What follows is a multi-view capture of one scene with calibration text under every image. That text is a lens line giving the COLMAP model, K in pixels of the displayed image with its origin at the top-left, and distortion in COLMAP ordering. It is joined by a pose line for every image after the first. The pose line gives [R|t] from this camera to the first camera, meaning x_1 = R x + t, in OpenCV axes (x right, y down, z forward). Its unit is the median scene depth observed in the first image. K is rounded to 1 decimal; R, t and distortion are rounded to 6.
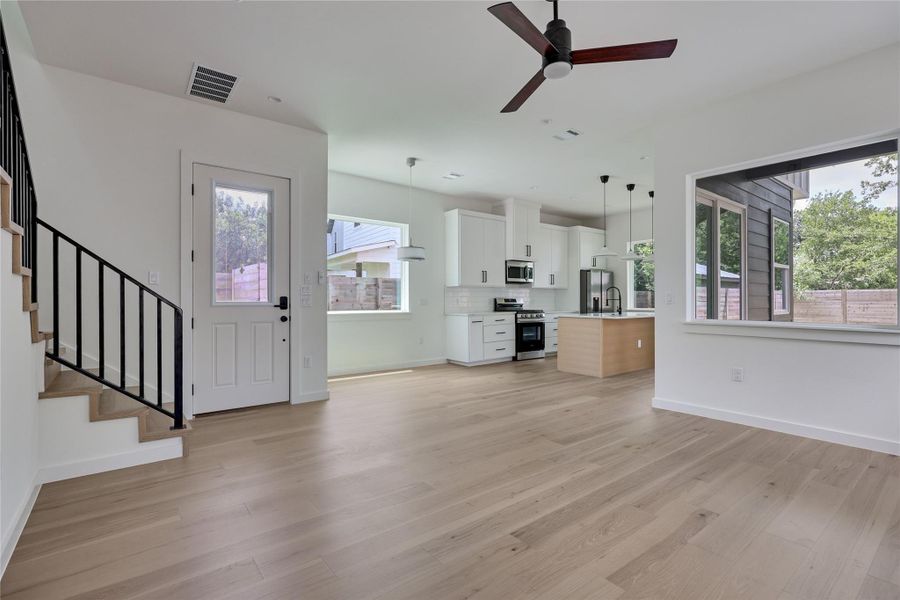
lens RADIAL K [[419.6, 0, 450.0], [0, 419.6, 300.0], [0, 0, 1]] dist [-0.001070, -0.000145]
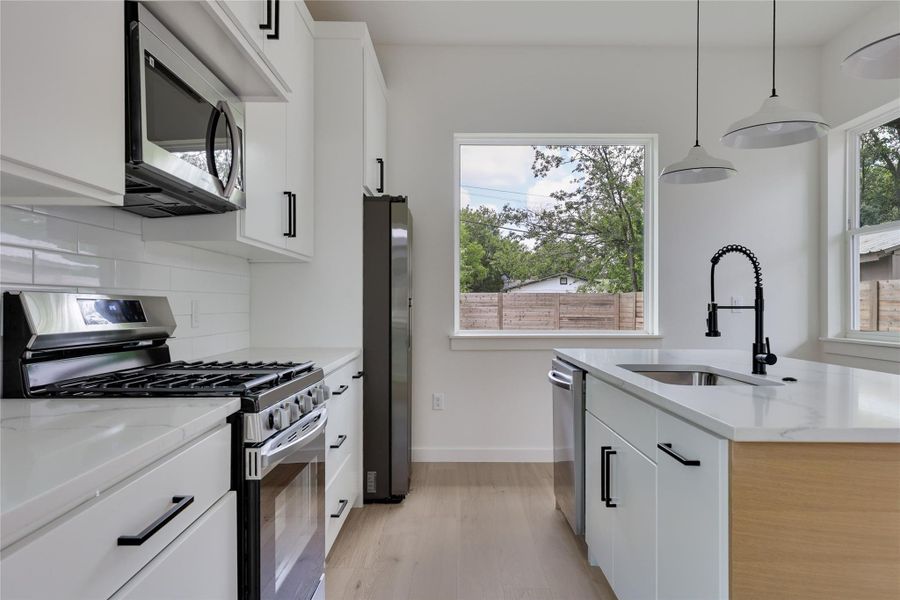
lens RADIAL K [[606.2, 0, 454.1], [0, 606.2, 309.0], [0, 0, 1]] dist [-0.000407, -0.001226]
pose [[0.616034, -0.002860, 0.787714, 0.049195], [-0.002344, 0.999982, 0.005463, -0.001056], [-0.787716, -0.005211, 0.616017, 0.821368]]
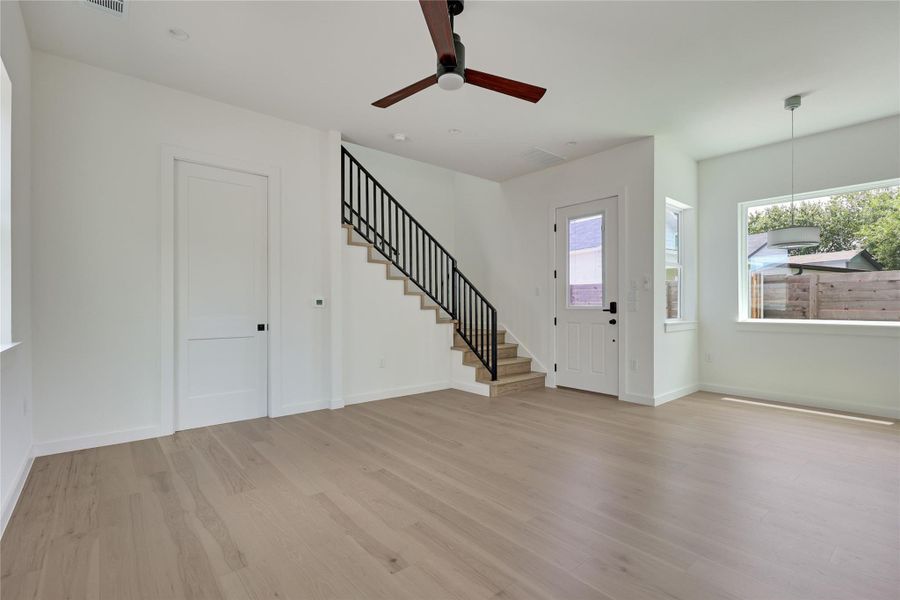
lens RADIAL K [[416.7, 0, 453.1], [0, 416.7, 304.6], [0, 0, 1]] dist [0.001644, 0.000036]
pose [[0.039989, -0.000144, -0.999200, 0.404431], [-0.001399, 0.999999, -0.000200, -0.000012], [0.999199, 0.001406, 0.039988, 0.304525]]
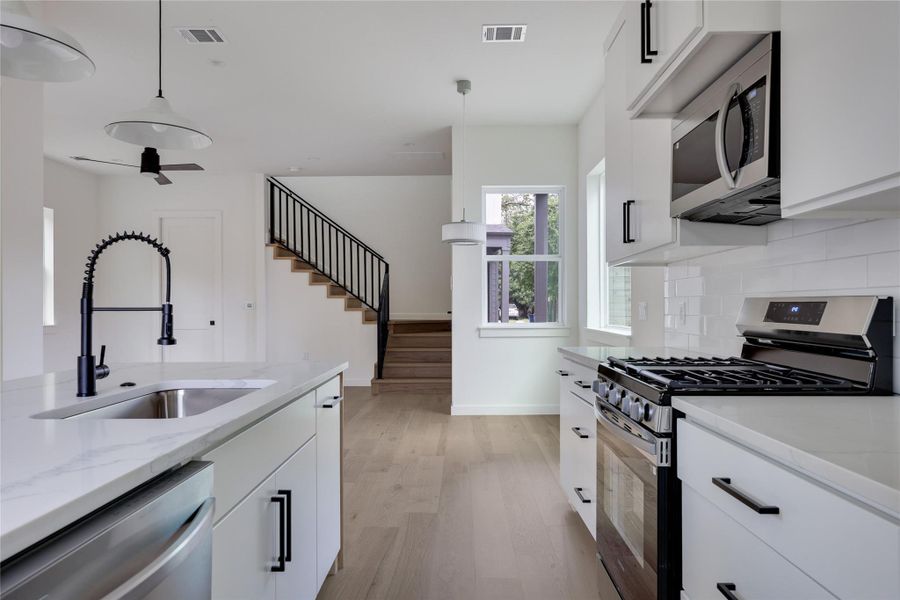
lens RADIAL K [[597.0, 0, 450.0], [0, 597.0, 300.0], [0, 0, 1]] dist [0.003915, 0.000445]
pose [[-0.632775, -0.006390, -0.774310, 0.439312], [0.001083, 0.999958, -0.009137, -0.001779], [0.774335, -0.006621, -0.632741, 1.119478]]
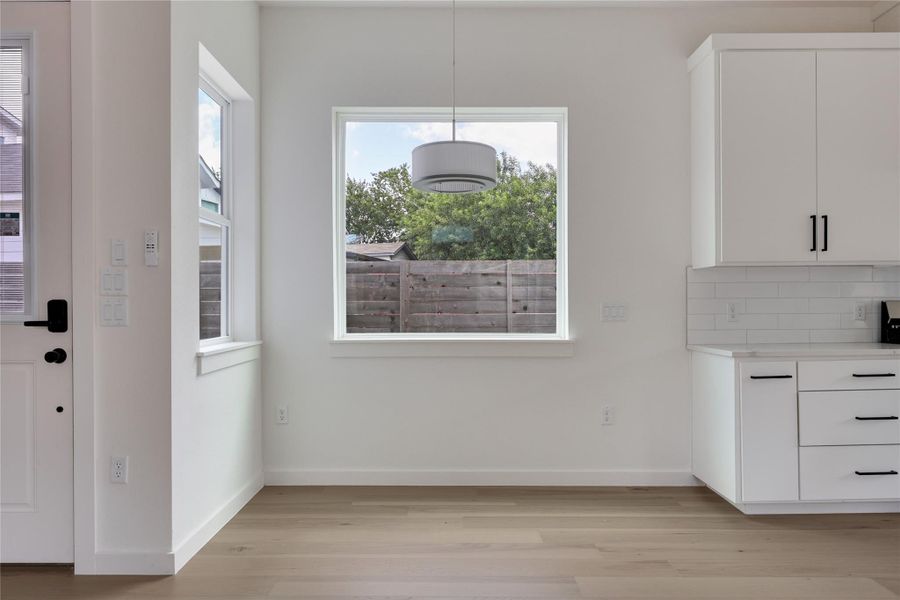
lens RADIAL K [[635.1, 0, 448.0], [0, 635.1, 308.8], [0, 0, 1]] dist [0.002644, 0.002280]
pose [[0.787542, 0.001878, -0.616258, 0.152185], [0.000435, 0.999993, 0.003604, -0.000780], [0.616261, -0.003107, 0.787536, 0.435632]]
